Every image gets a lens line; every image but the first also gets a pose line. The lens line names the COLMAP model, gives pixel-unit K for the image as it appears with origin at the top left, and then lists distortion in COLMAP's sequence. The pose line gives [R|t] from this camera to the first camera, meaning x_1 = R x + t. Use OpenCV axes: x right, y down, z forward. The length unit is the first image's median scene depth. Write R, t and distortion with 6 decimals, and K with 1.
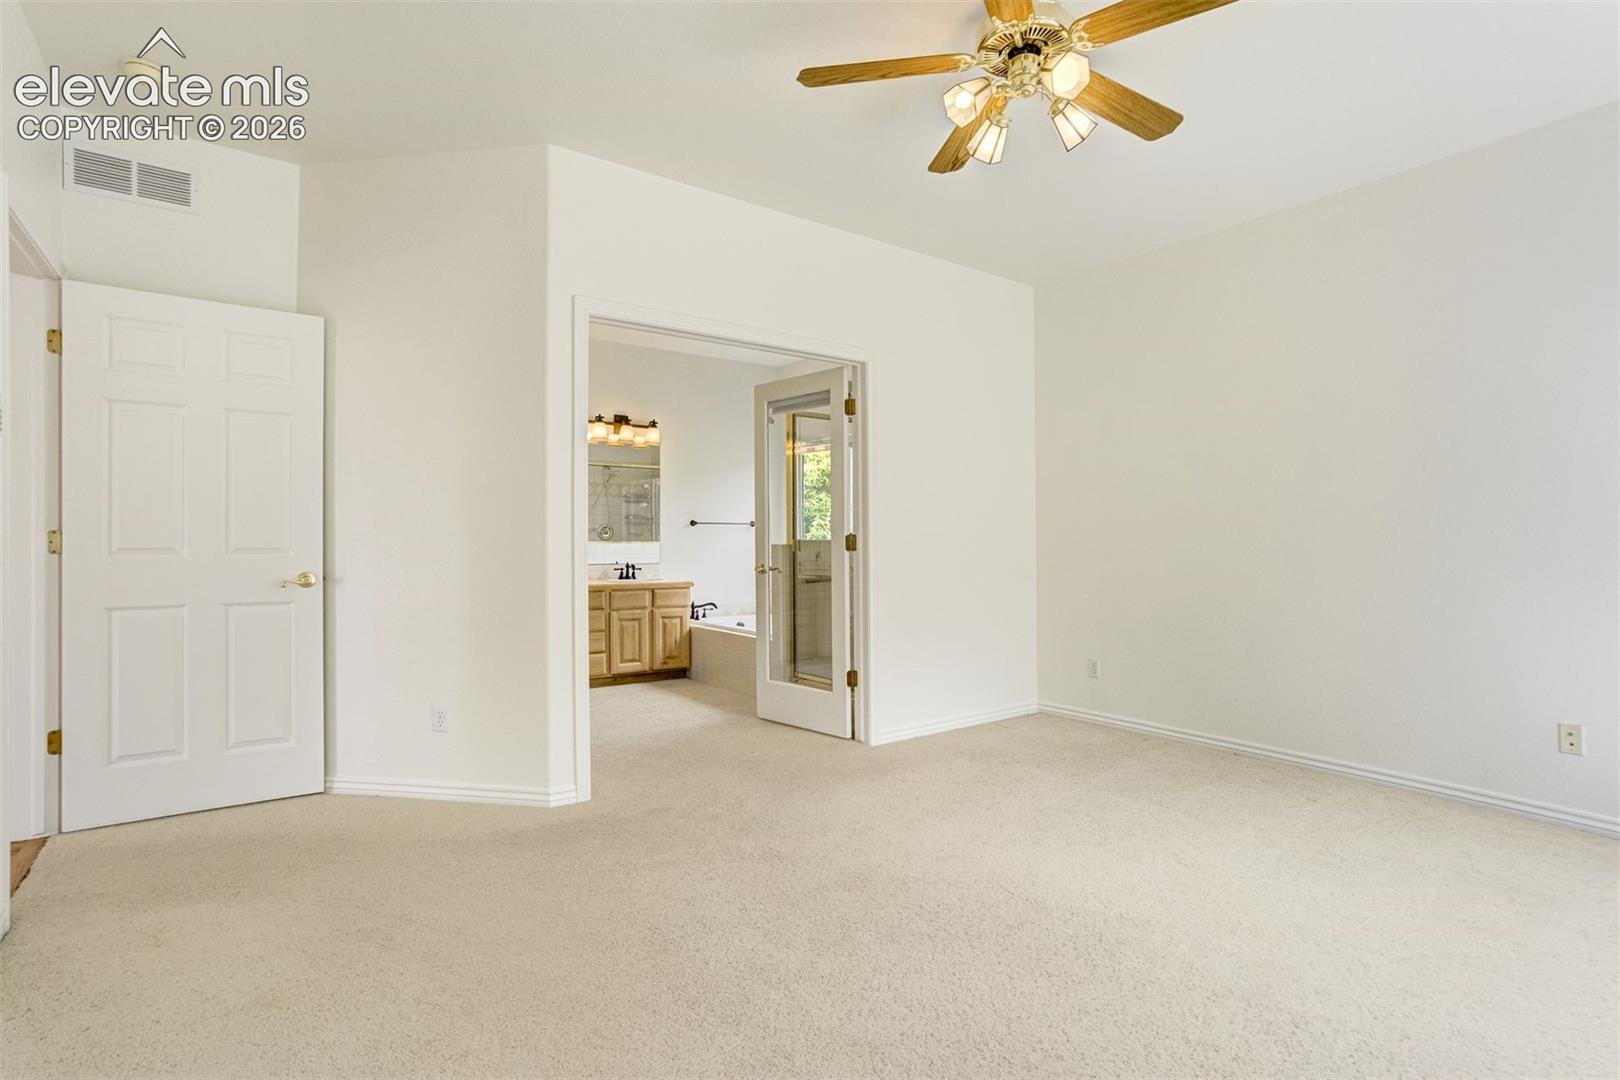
lens RADIAL K [[761.9, 0, 810.0], [0, 761.9, 540.0], [0, 0, 1]] dist [-0.038100, 0.019004]
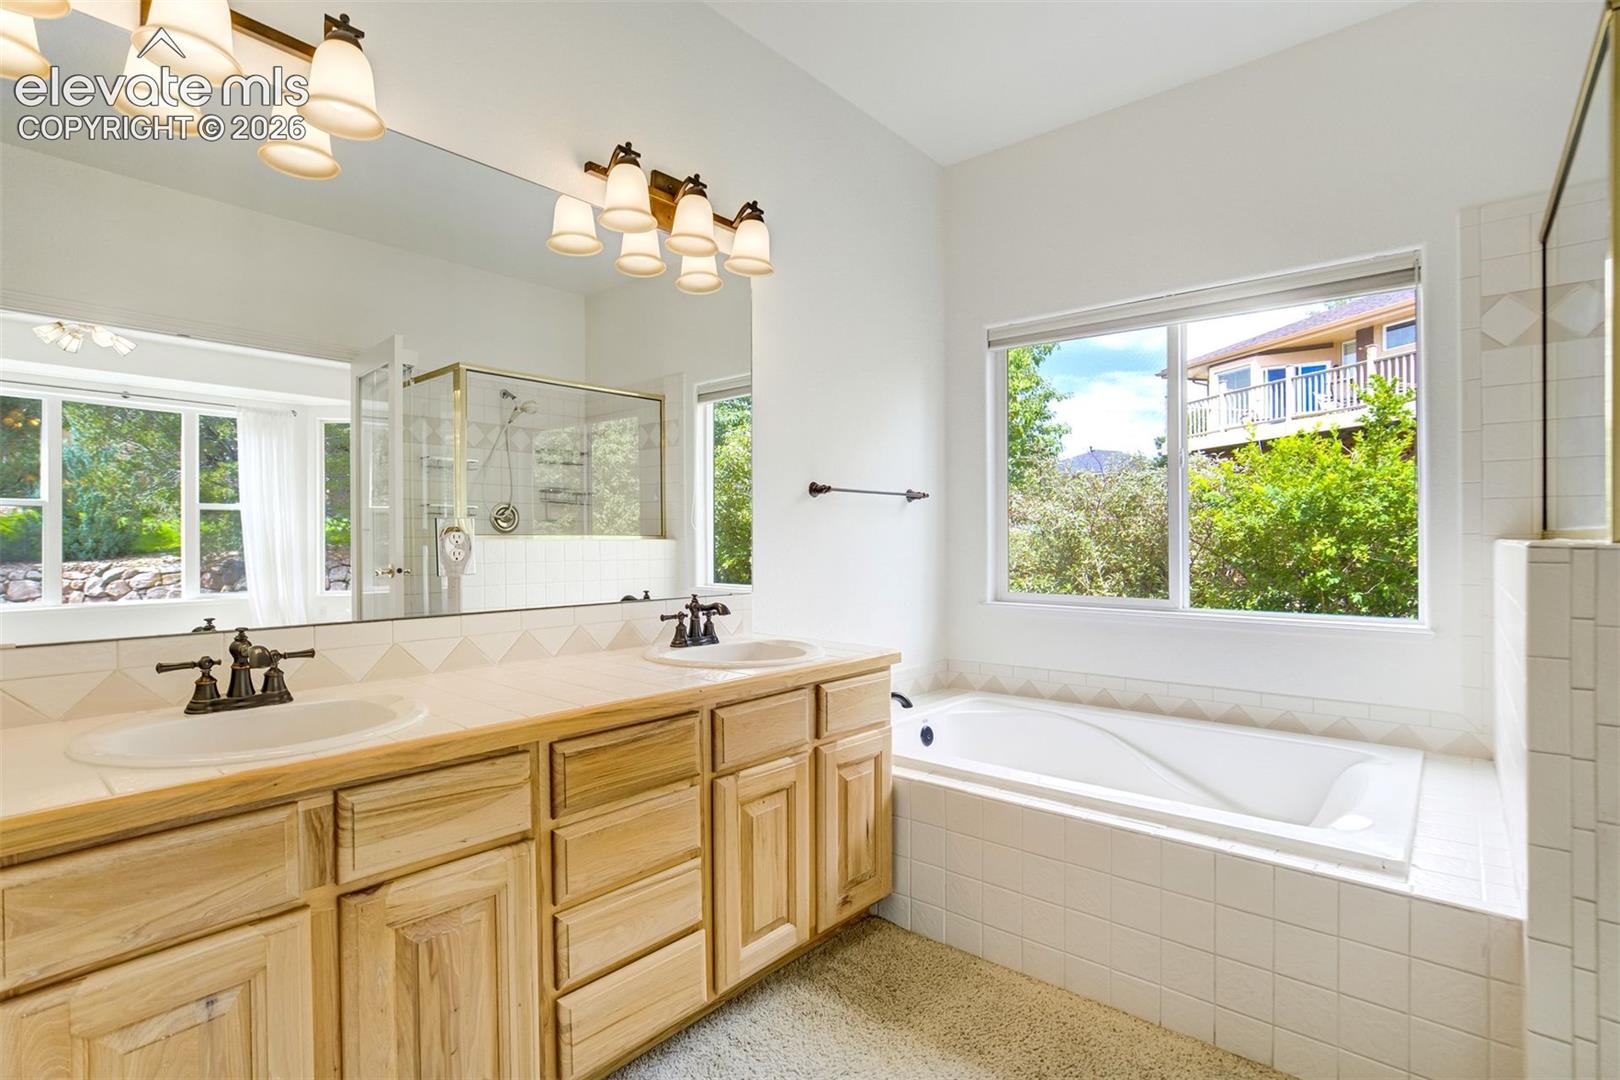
lens RADIAL K [[761.9, 0, 810.0], [0, 761.9, 540.0], [0, 0, 1]] dist [-0.038100, 0.019004]
pose [[0.975280, 0.001158, 0.220968, -0.277747], [-0.002604, 0.999977, 0.006254, 0.002295], [-0.220956, -0.006675, 0.975261, 0.680614]]
